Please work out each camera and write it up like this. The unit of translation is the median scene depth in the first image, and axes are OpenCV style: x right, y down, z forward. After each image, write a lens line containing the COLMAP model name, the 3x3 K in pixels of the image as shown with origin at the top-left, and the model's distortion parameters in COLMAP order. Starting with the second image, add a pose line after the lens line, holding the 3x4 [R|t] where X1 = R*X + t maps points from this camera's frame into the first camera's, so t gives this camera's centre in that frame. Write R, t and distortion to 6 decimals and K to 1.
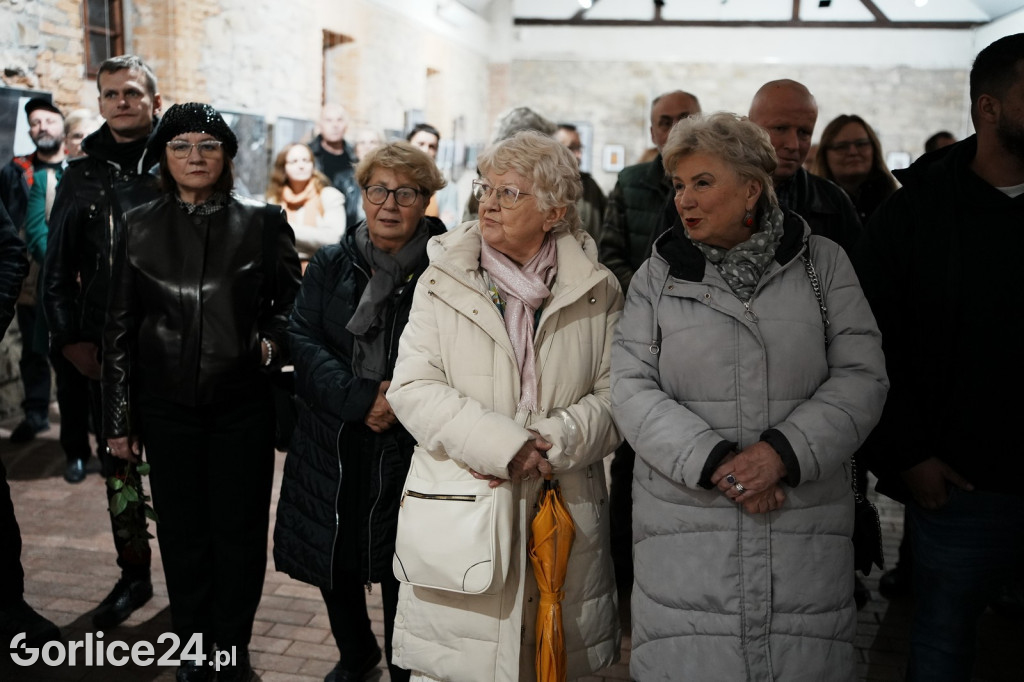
lens RADIAL K [[1077.4, 0, 512.0], [0, 1077.4, 341.0], [0, 0, 1]] dist [0.023452, 0.048023]
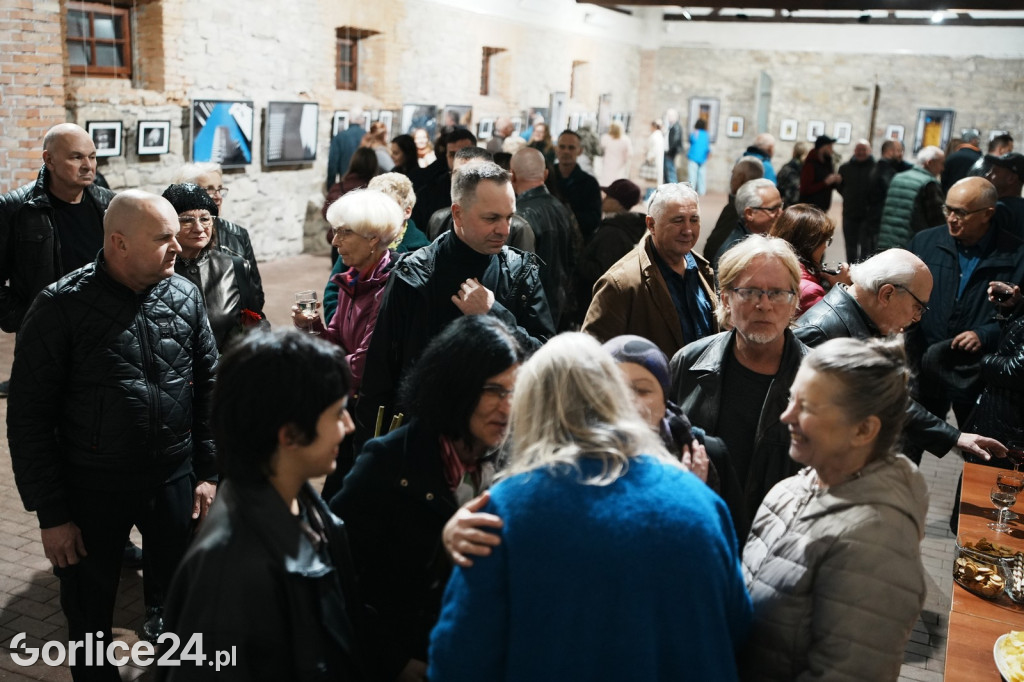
lens RADIAL K [[1077.4, 0, 512.0], [0, 1077.4, 341.0], [0, 0, 1]] dist [0.023452, 0.048023]
pose [[0.973568, 0.070141, -0.217363, 0.137838], [-0.060273, 0.996842, 0.051706, 0.032689], [0.220303, -0.037239, 0.974720, -0.313985]]
